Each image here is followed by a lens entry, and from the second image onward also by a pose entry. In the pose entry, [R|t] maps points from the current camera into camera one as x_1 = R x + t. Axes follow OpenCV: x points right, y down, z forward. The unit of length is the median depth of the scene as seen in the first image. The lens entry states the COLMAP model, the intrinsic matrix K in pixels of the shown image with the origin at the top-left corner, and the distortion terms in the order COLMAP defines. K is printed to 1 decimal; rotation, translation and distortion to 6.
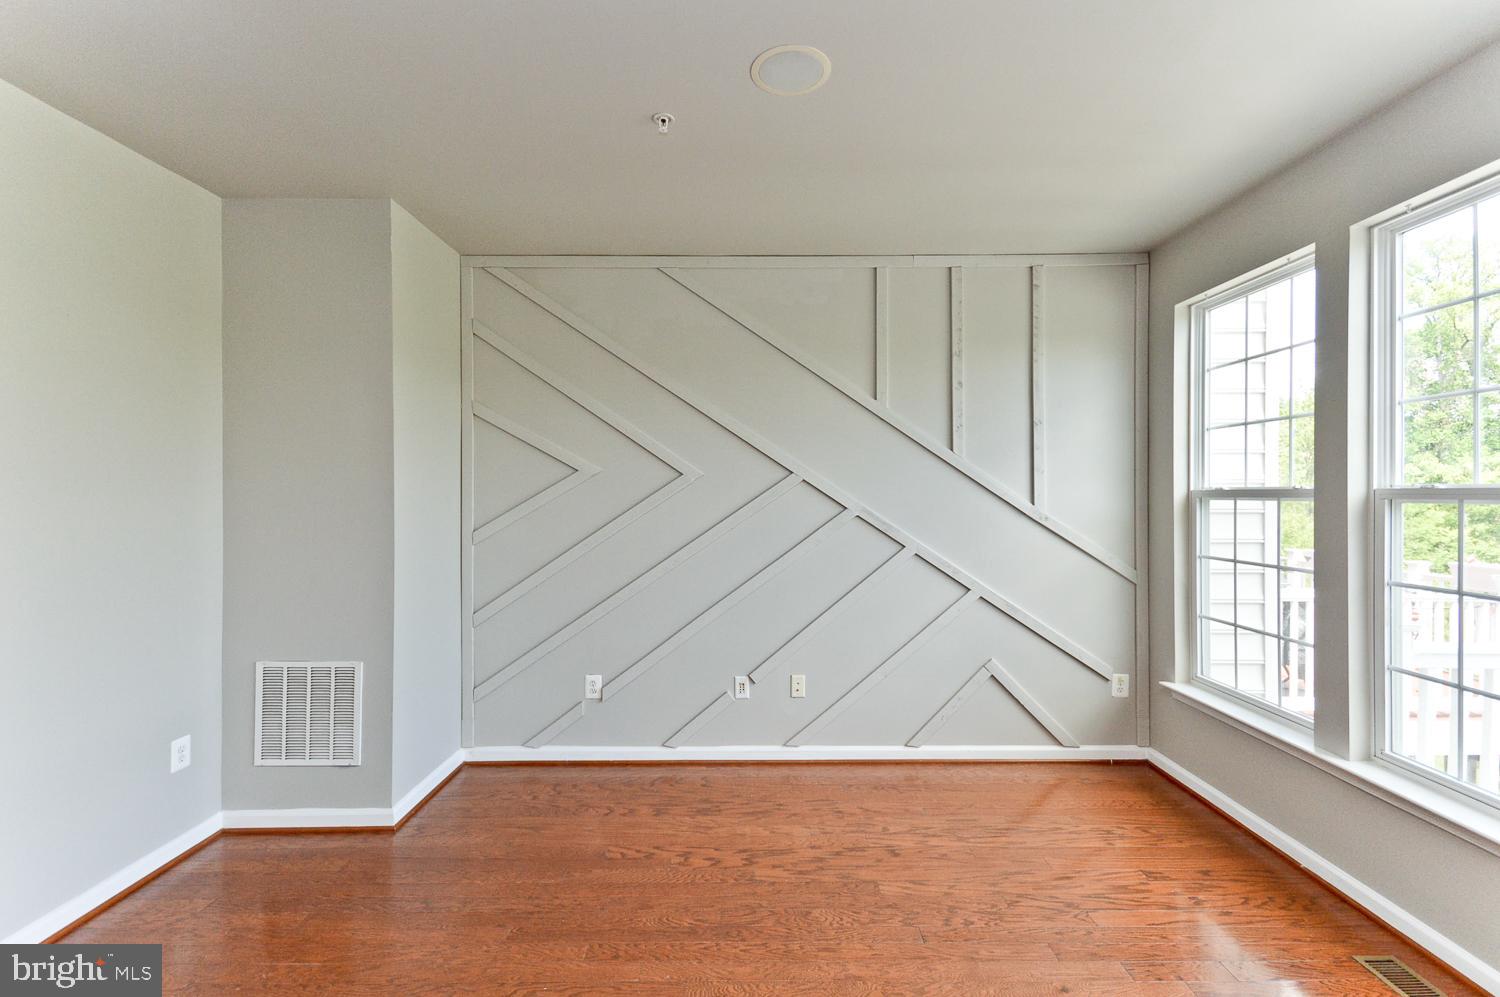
lens RADIAL K [[666.3, 0, 759.1], [0, 666.3, 496.2], [0, 0, 1]] dist [0.010237, -0.000724]
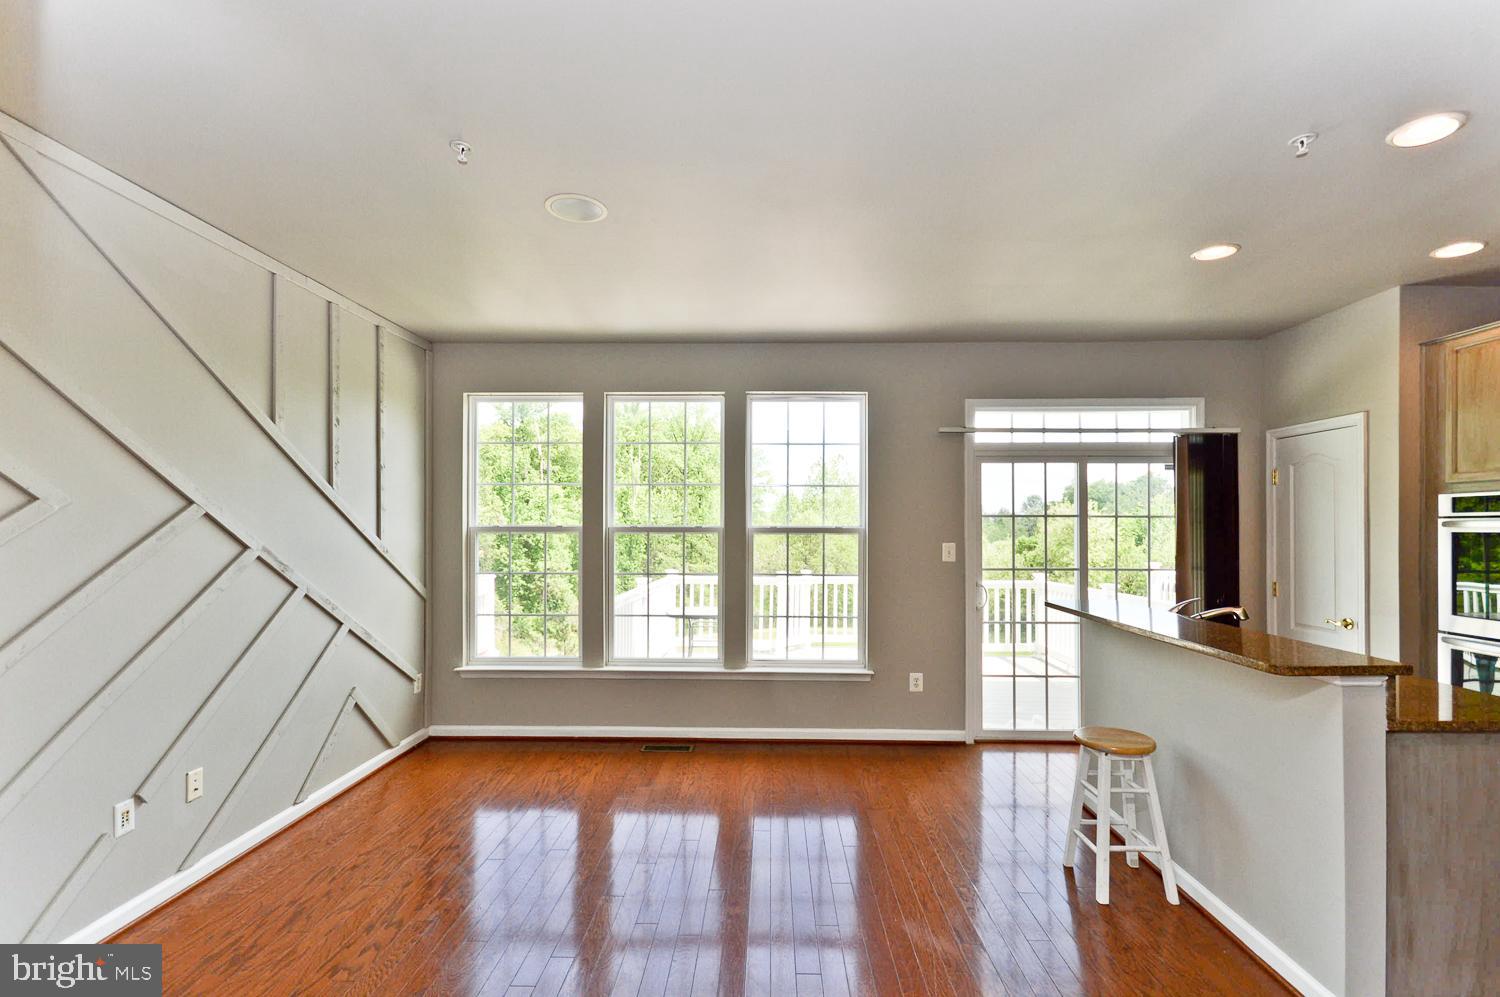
lens RADIAL K [[678.4, 0, 749.7], [0, 678.4, 520.6], [0, 0, 1]] dist [-0.000424, -0.000520]
pose [[0.021749, 0.009711, 0.999716, -0.710177], [0.001038, 0.999952, -0.009736, -0.006937], [-0.999763, 0.001250, 0.021738, 0.356209]]
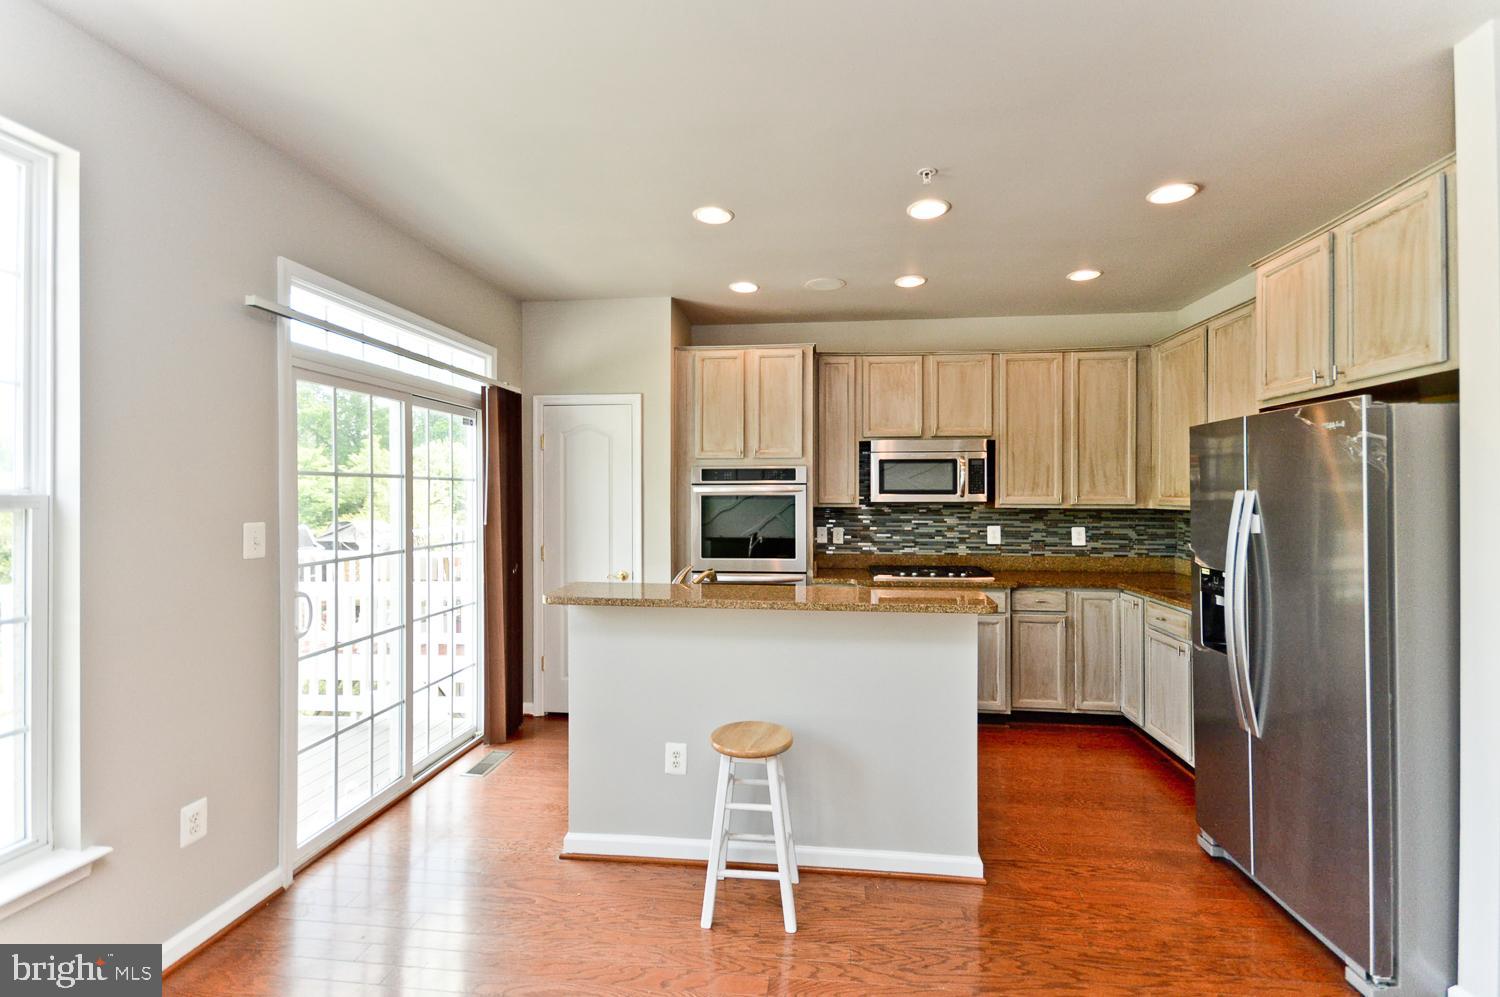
lens RADIAL K [[671.2, 0, 765.2], [0, 671.2, 488.7], [0, 0, 1]] dist [0.012755, -0.000206]
pose [[-0.995309, 0.002703, 0.096713, 0.013250], [0.002243, 0.999986, -0.004860, -0.005622], [-0.096725, -0.004620, -0.995300, 0.620922]]
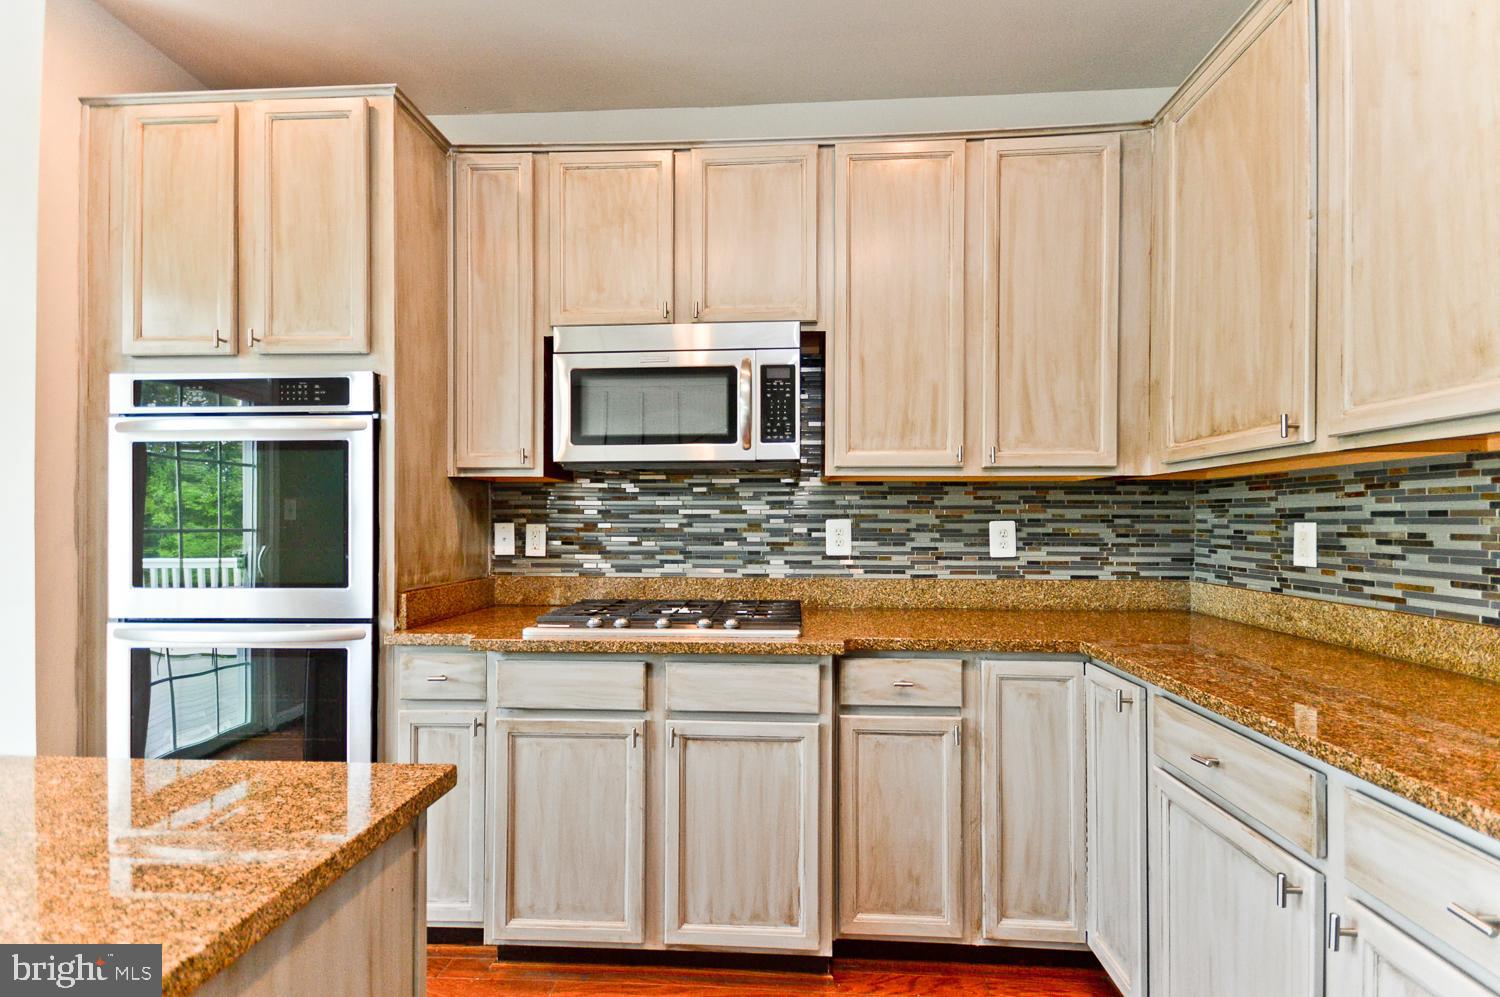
lens RADIAL K [[678.2, 0, 759.5], [0, 678.2, 517.1], [0, 0, 1]] dist [0.006666, -0.000402]
pose [[-0.998863, 0.002703, 0.047592, -0.267179], [0.002755, 0.999996, 0.001021, 0.060716], [-0.047589, 0.001151, -0.998866, -0.084554]]
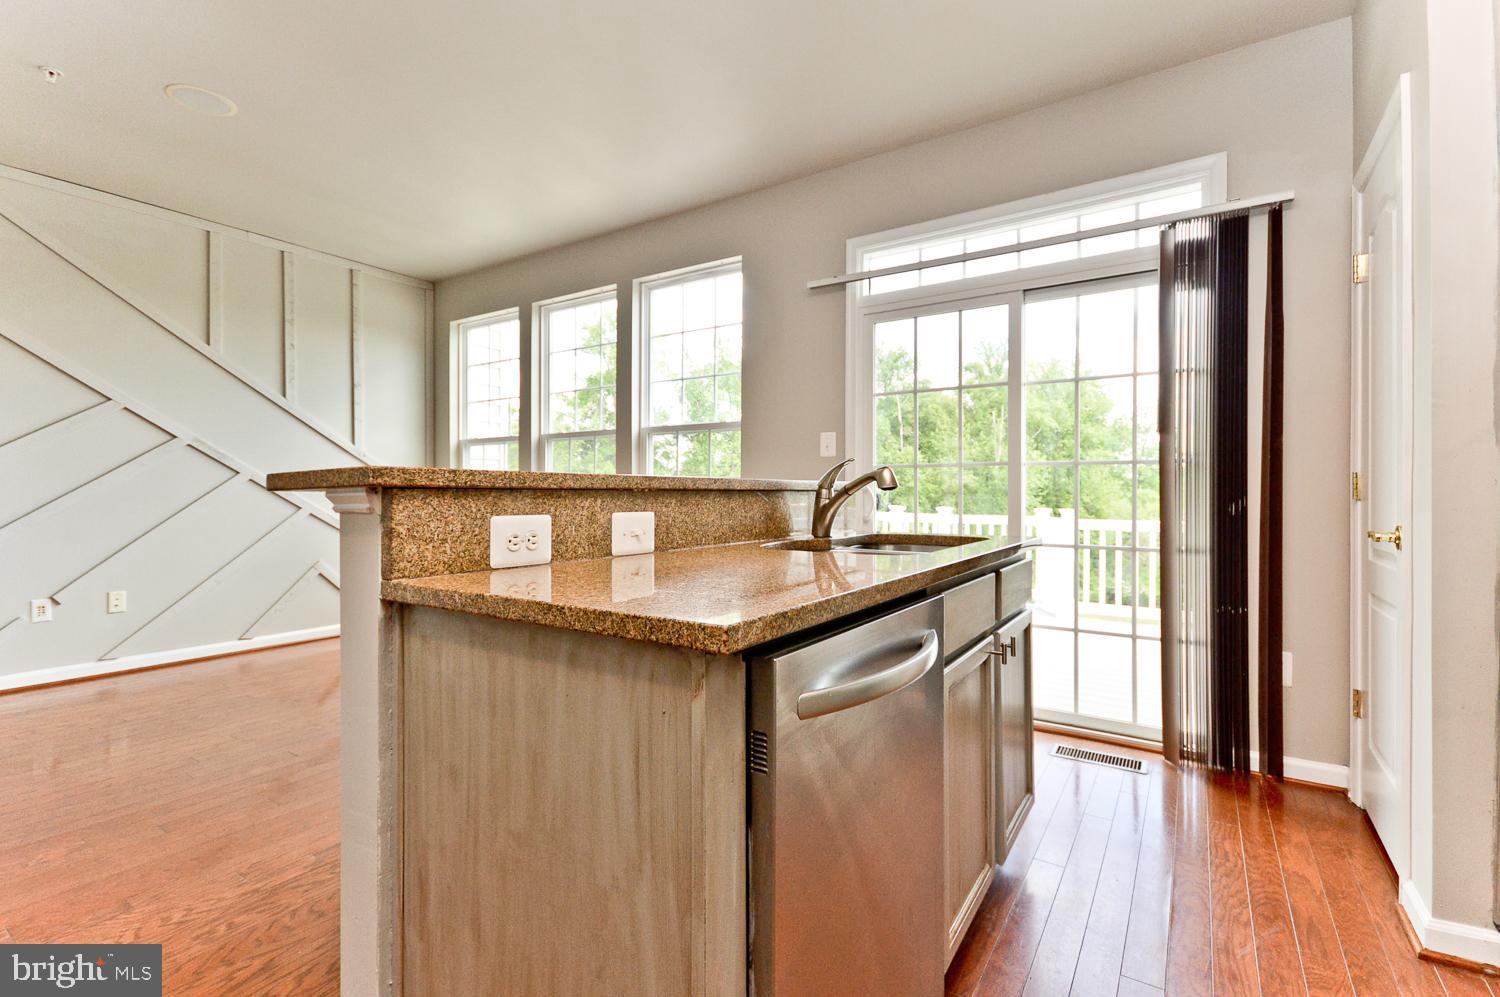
lens RADIAL K [[666.3, 0, 759.1], [0, 666.3, 496.2], [0, 0, 1]] dist [0.010237, -0.000724]
pose [[0.539895, -0.000368, 0.841732, -0.292610], [-0.001358, 0.999998, 0.001309, 0.115799], [-0.841731, -0.001850, 0.539894, -0.436318]]
